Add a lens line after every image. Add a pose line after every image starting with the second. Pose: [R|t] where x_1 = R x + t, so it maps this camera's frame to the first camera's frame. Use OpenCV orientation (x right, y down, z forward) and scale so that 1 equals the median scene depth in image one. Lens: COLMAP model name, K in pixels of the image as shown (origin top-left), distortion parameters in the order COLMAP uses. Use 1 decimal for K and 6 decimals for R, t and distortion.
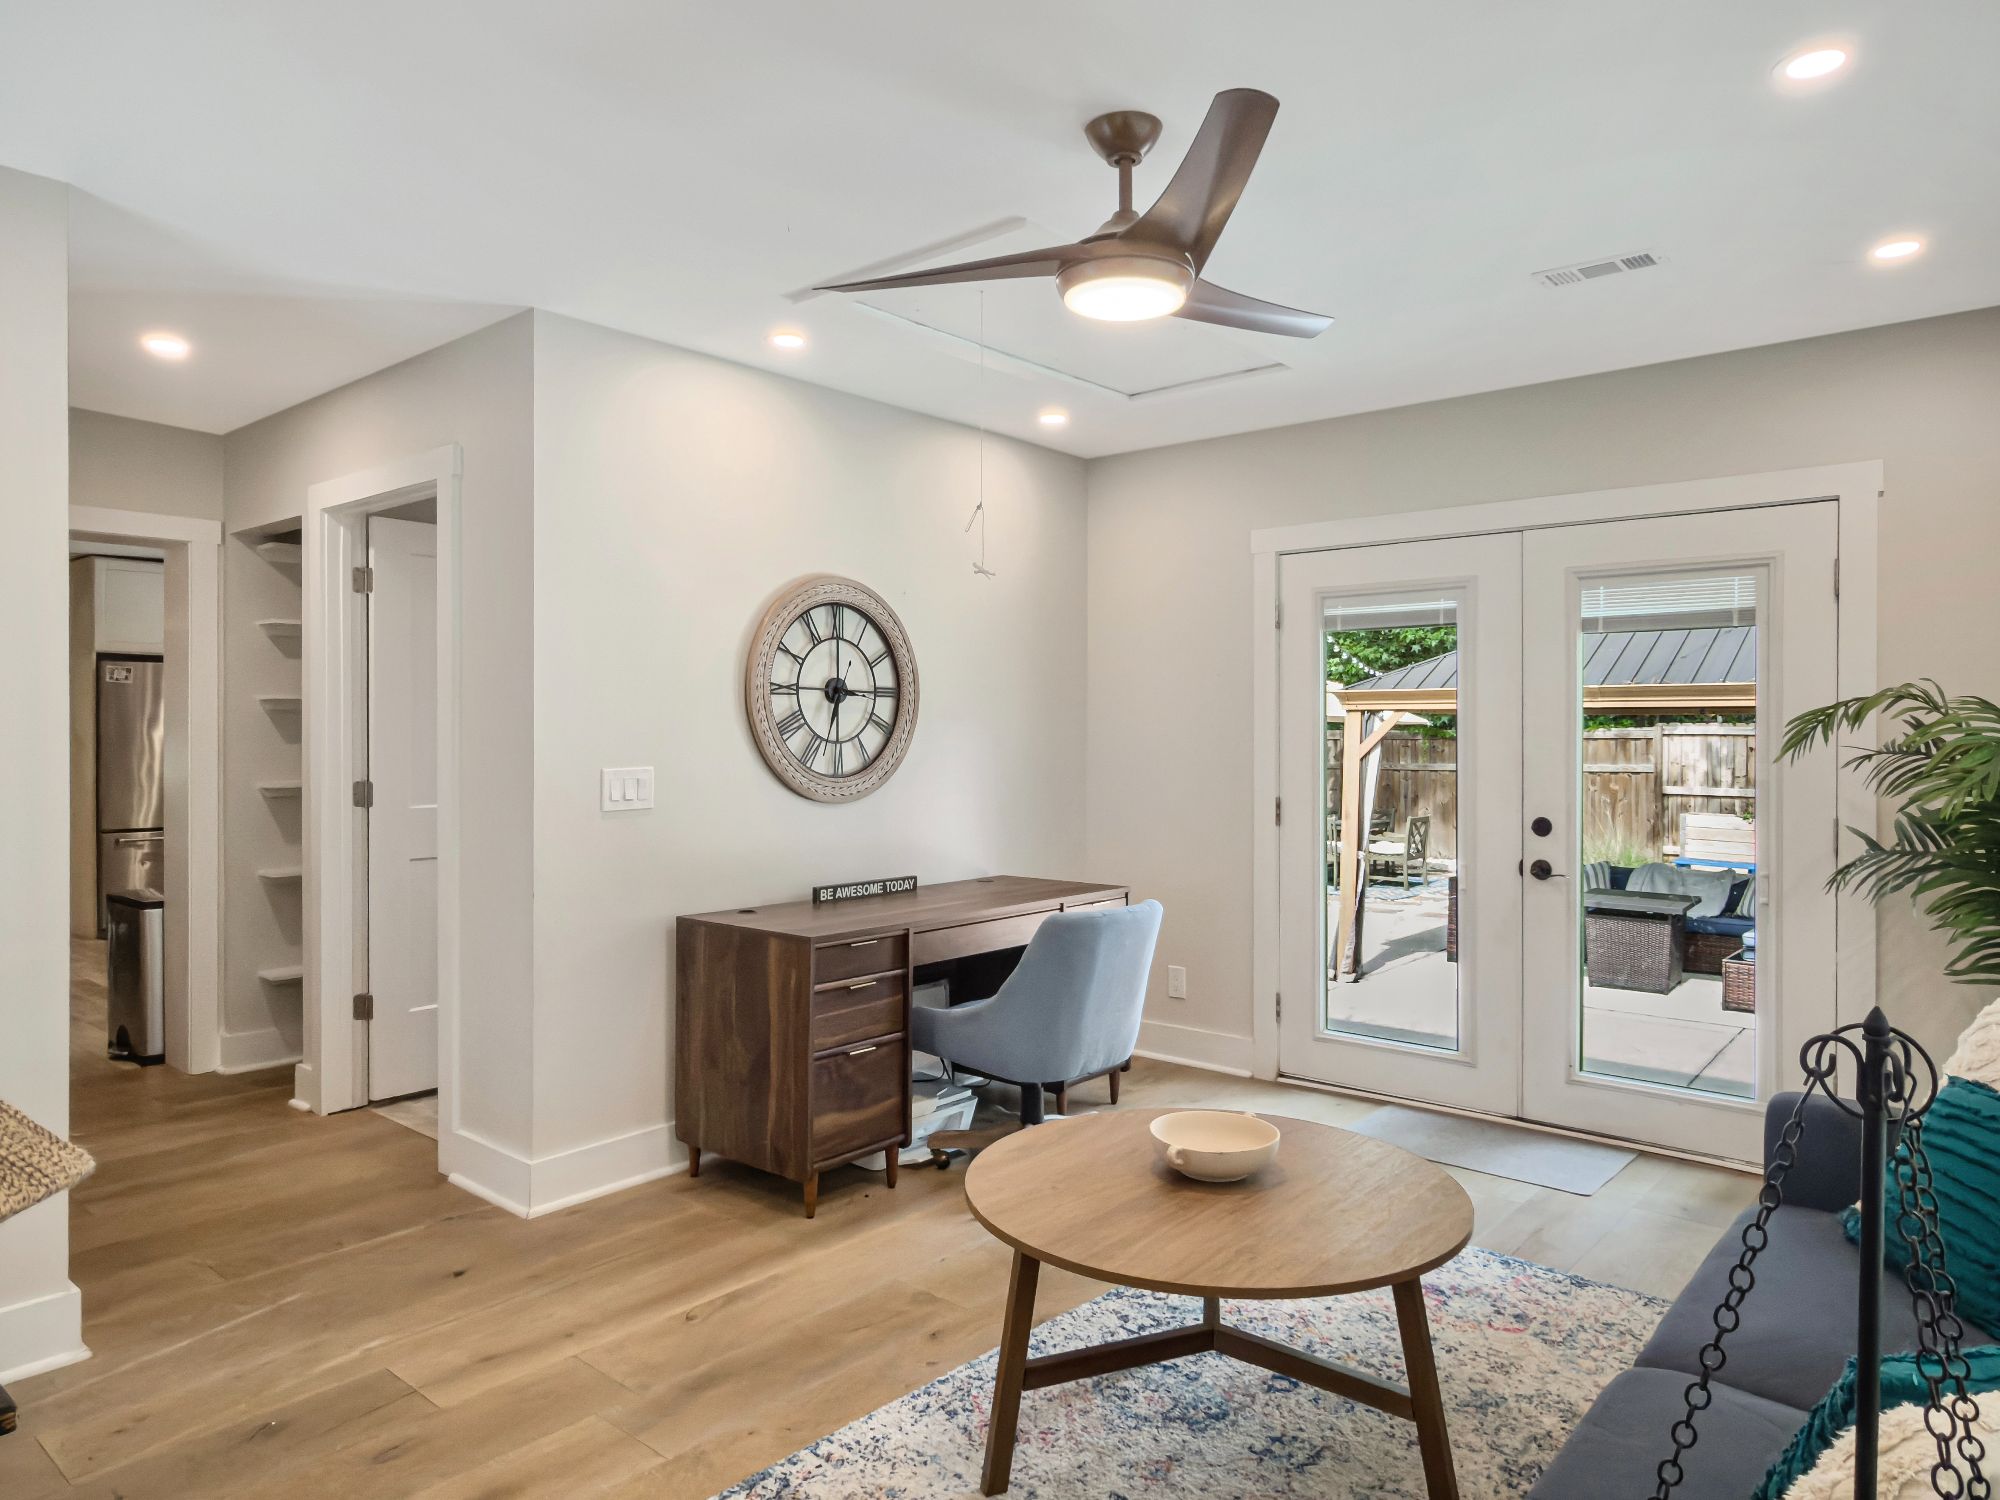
lens RADIAL K [[1286.9, 0, 999.2], [0, 1286.9, 759.4], [0, 0, 1]] dist [0.004608, 0.001506]
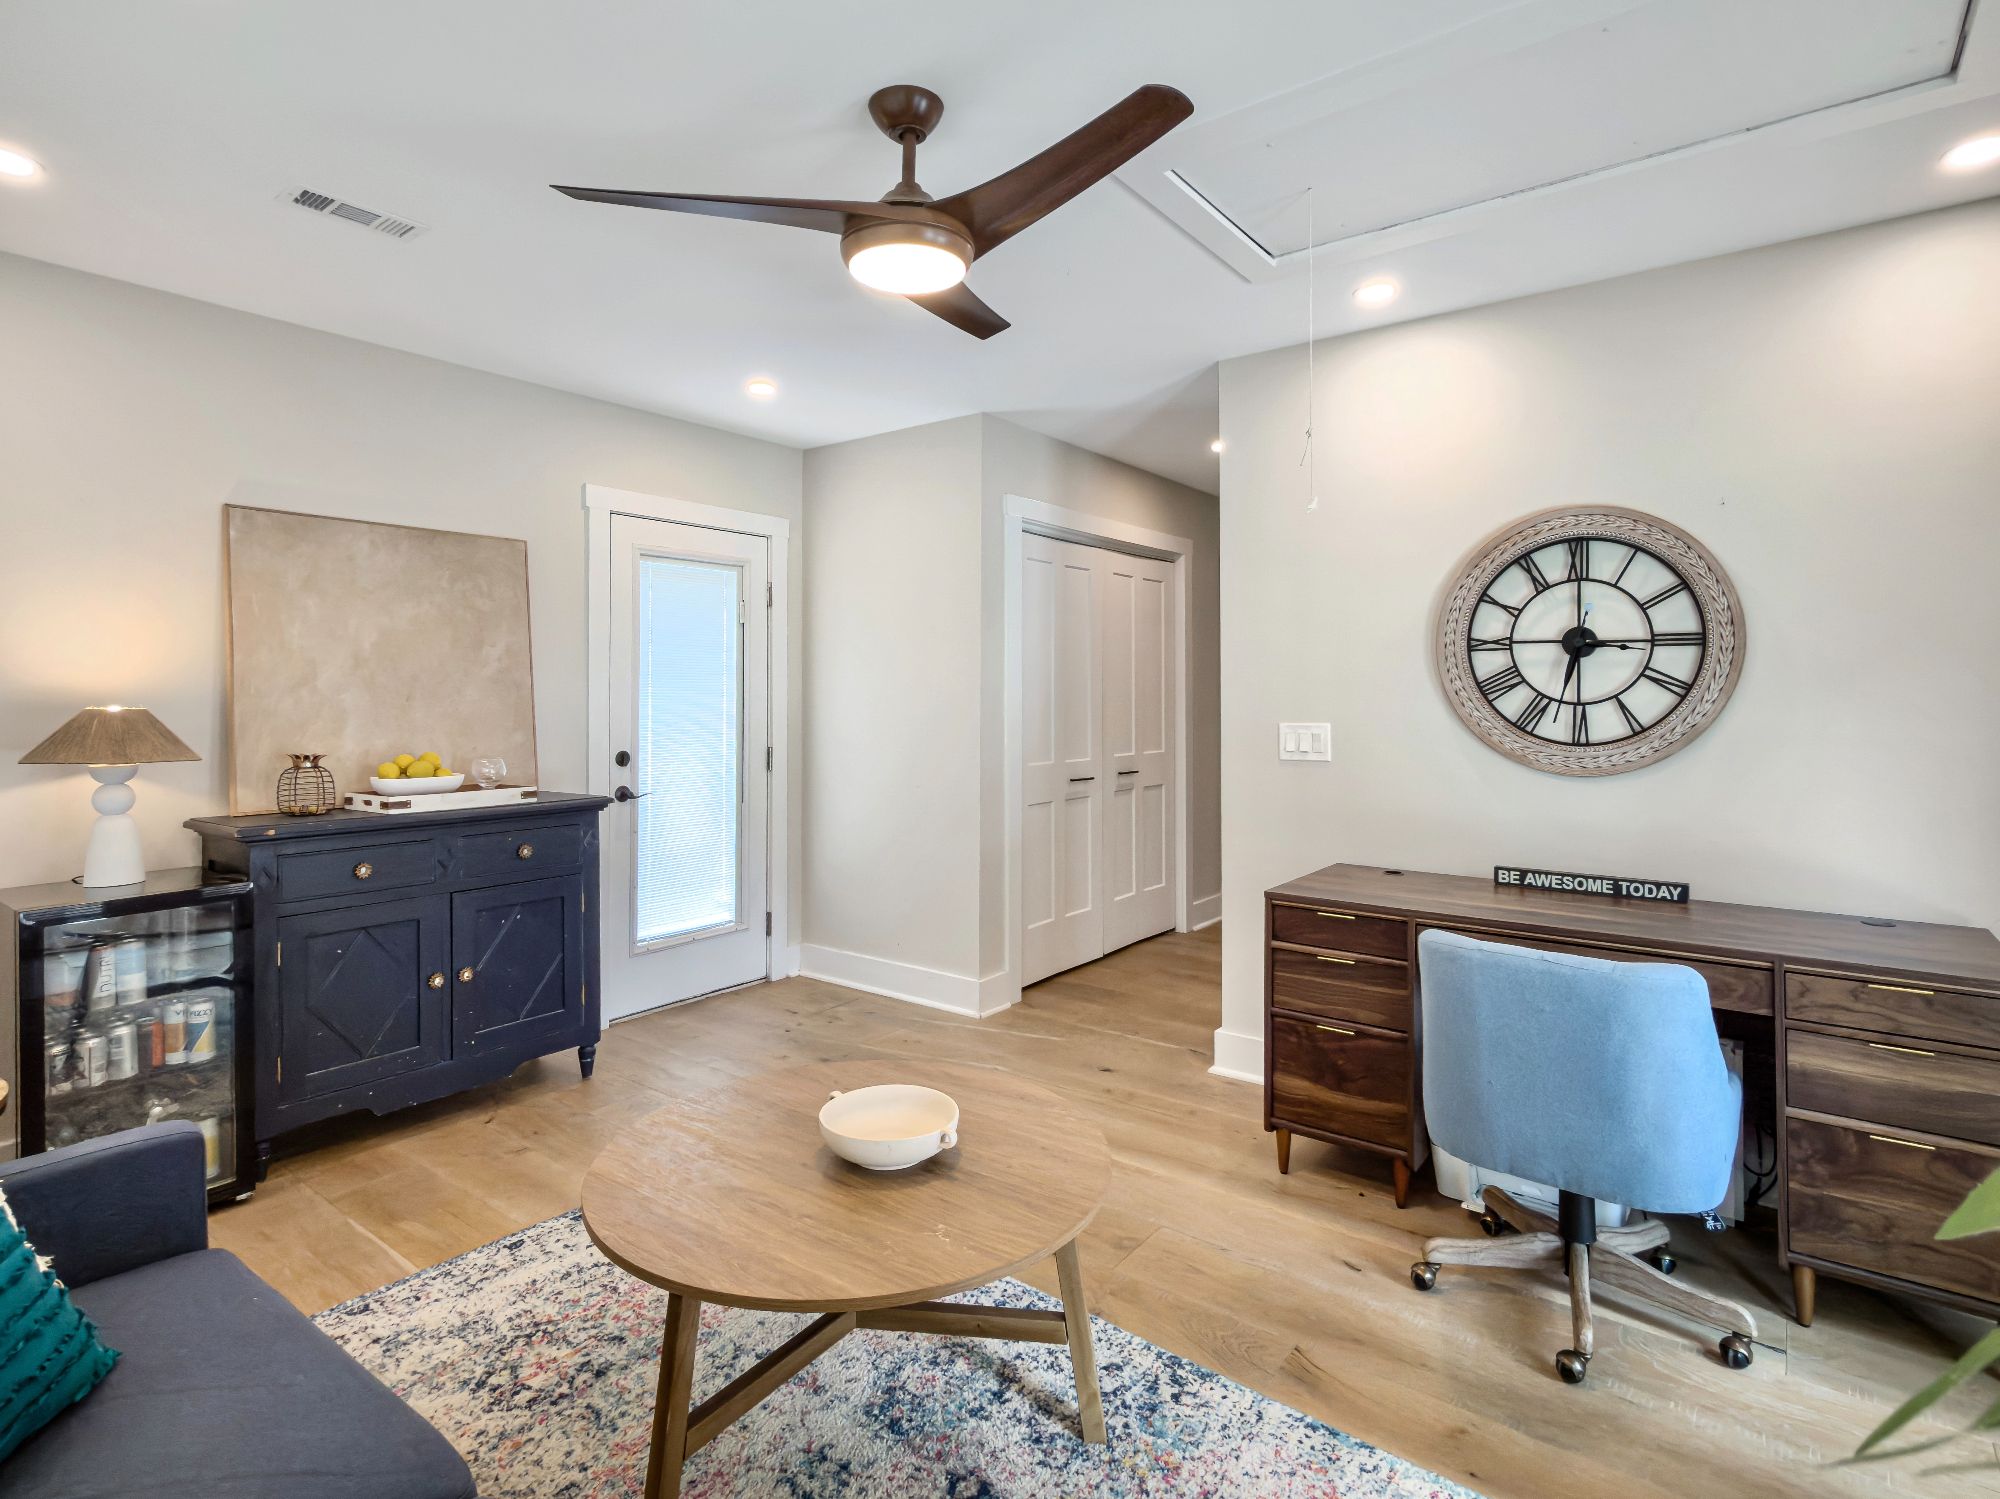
lens RADIAL K [[1034.7, 0, 997.2], [0, 1034.7, 694.5], [0, 0, 1]] dist [0.001502, 0.000131]
pose [[0.056581, -0.002186, -0.998396, 0.541739], [-0.020352, 0.999787, -0.003343, -0.009443], [0.998191, 0.020509, 0.056524, 0.601580]]
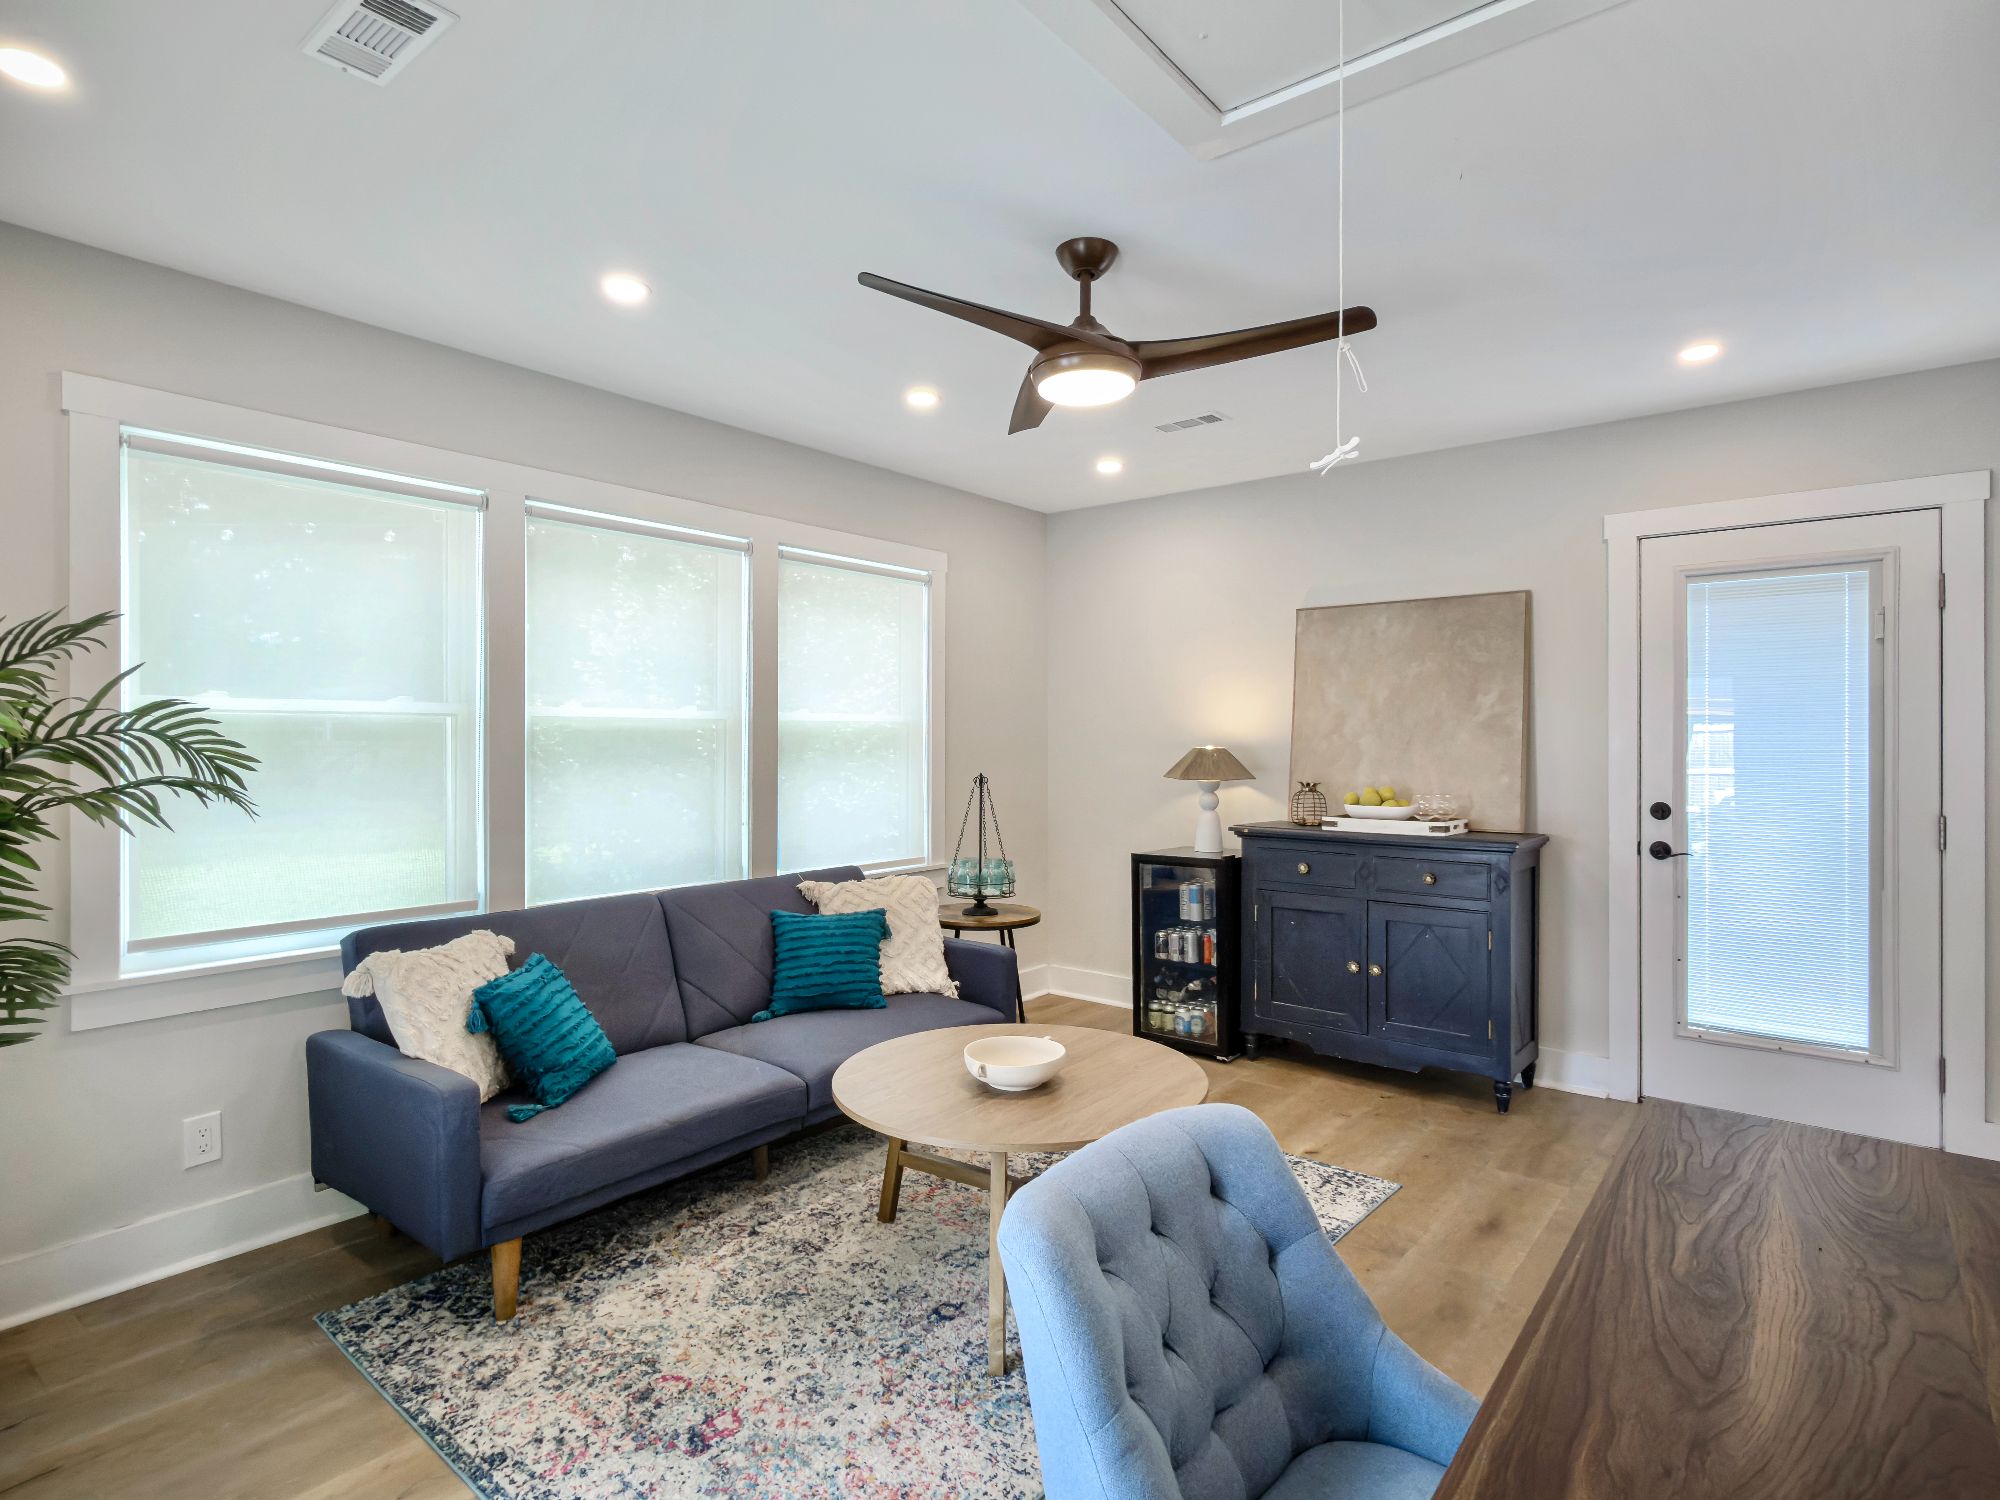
lens RADIAL K [[1060.1, 0, 994.6], [0, 1060.1, 749.1], [0, 0, 1]] dist [0.014260, -0.000933]
pose [[-0.999689, -0.000568, -0.024941, 0.124970], [-0.001358, 0.999497, 0.031672, -0.024624], [0.024910, 0.031696, -0.999187, 1.190191]]
